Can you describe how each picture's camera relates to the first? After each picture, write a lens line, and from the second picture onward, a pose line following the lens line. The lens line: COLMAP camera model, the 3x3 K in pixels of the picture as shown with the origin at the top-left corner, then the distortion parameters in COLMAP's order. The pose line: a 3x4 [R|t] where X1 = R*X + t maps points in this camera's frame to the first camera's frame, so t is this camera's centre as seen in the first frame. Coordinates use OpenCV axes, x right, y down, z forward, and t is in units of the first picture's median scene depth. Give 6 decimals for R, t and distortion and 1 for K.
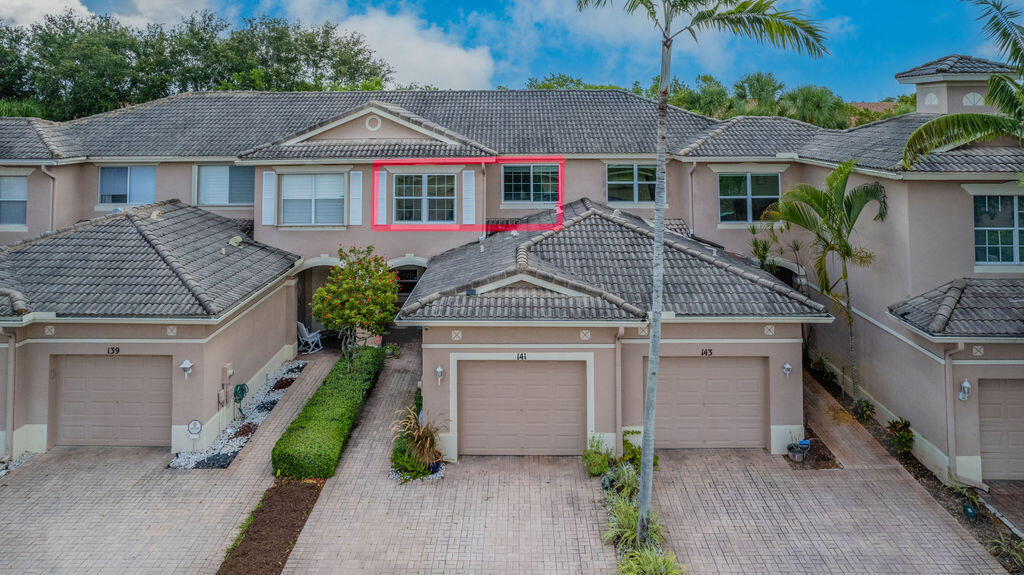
lens RADIAL K [[673.0, 0, 525.2], [0, 673.0, 270.7], [0, 0, 1]] dist [-0.036322, 0.033634]
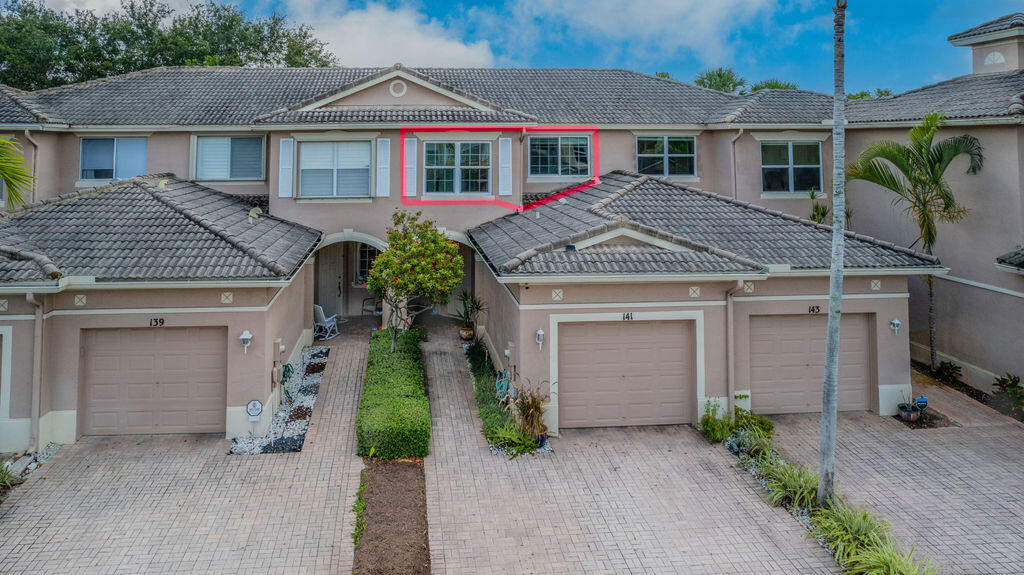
lens RADIAL K [[673.0, 0, 485.0], [0, 673.0, 273.1], [0, 0, 1]] dist [-0.036322, 0.033634]
pose [[0.996074, -0.013567, 0.087473, -0.243285], [0.015548, 0.999637, -0.022001, 0.074196], [-0.087143, 0.023275, 0.995924, 0.087207]]
